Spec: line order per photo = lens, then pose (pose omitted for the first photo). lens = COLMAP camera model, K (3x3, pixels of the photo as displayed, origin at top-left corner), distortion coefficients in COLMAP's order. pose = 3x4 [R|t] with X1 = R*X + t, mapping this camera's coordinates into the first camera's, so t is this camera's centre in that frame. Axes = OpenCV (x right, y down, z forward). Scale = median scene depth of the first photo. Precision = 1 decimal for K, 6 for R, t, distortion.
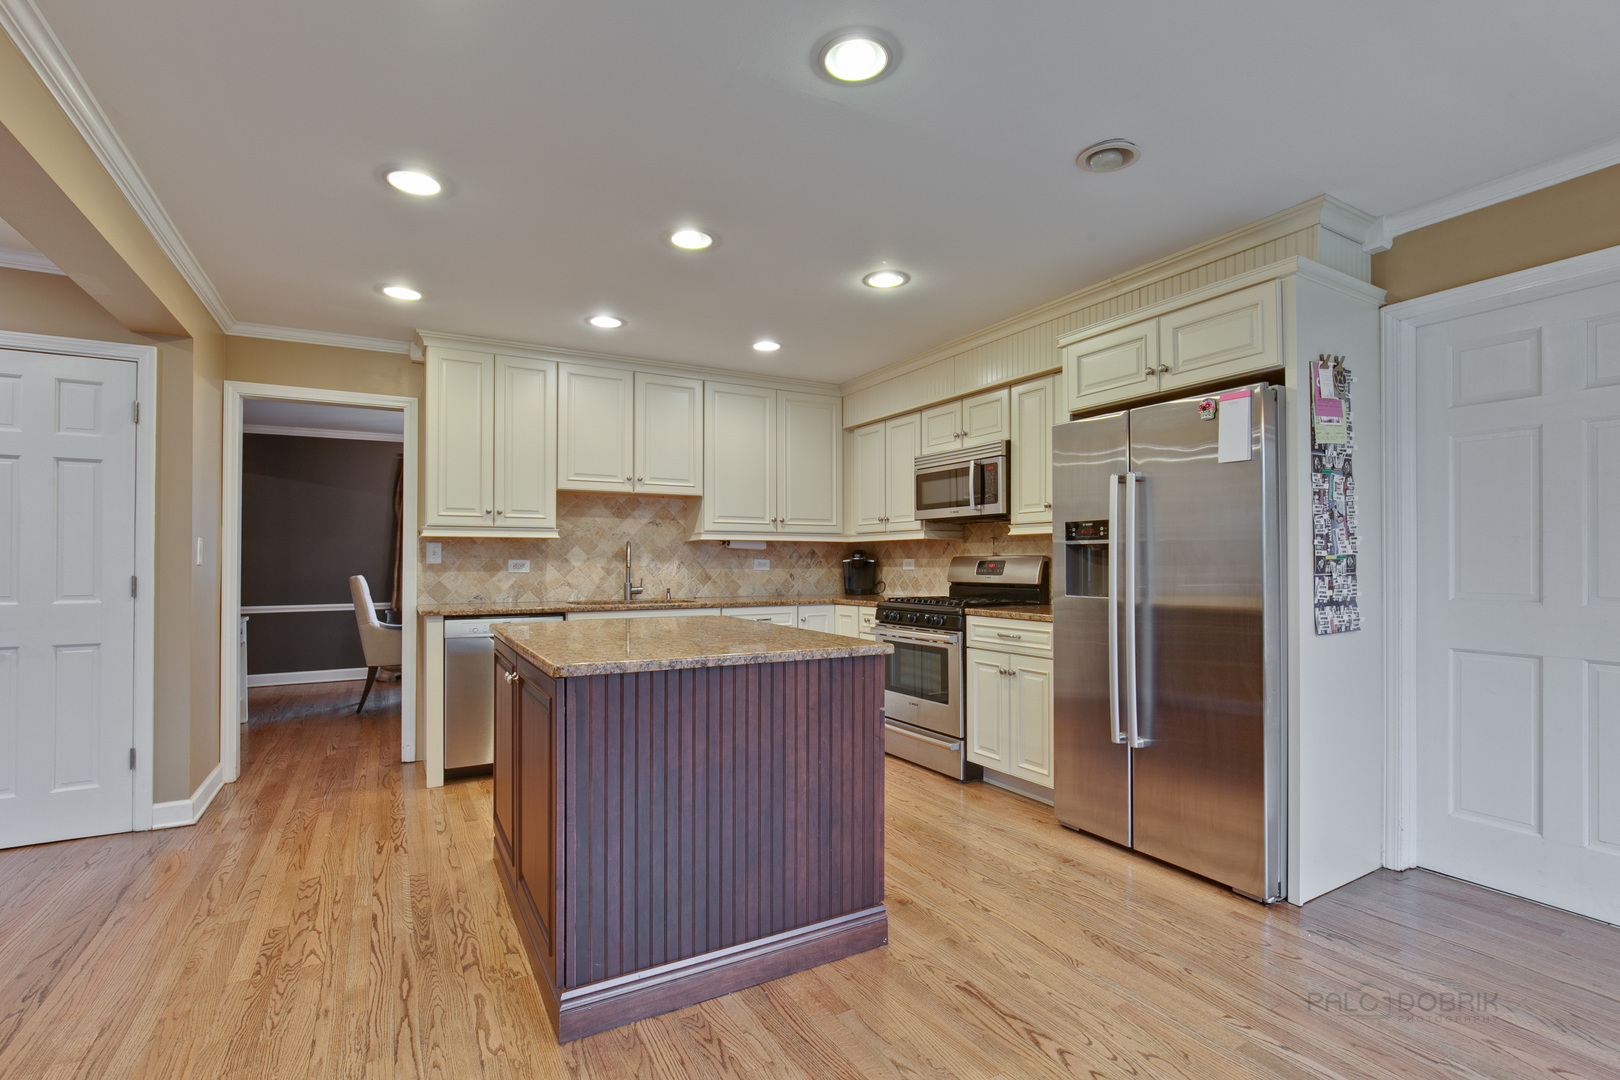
lens RADIAL K [[754.3, 0, 826.9], [0, 754.3, 540.7], [0, 0, 1]] dist [-0.020543, 0.006252]
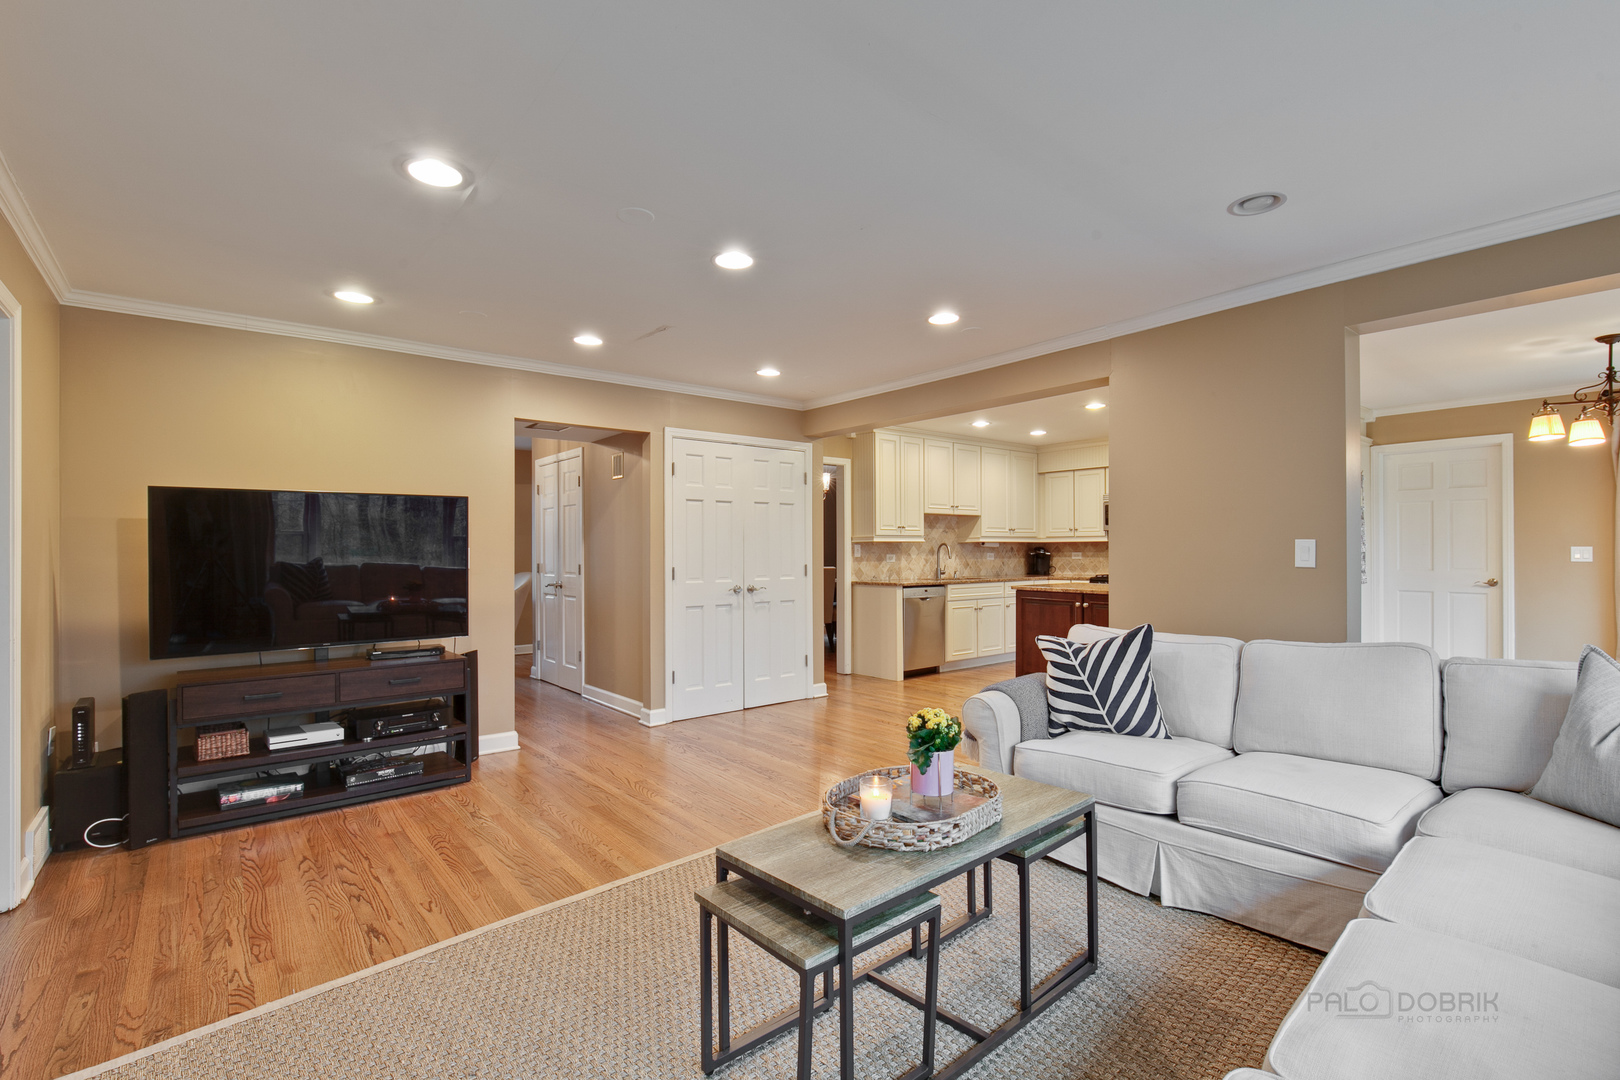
lens RADIAL K [[721.2, 0, 796.6], [0, 721.2, 535.9], [0, 0, 1]] dist [-0.059053, -0.000193]
pose [[0.990652, -0.000080, 0.136415, -0.840842], [-0.000772, 0.999980, 0.006198, -0.026114], [-0.136413, -0.006245, 0.990632, -0.570699]]
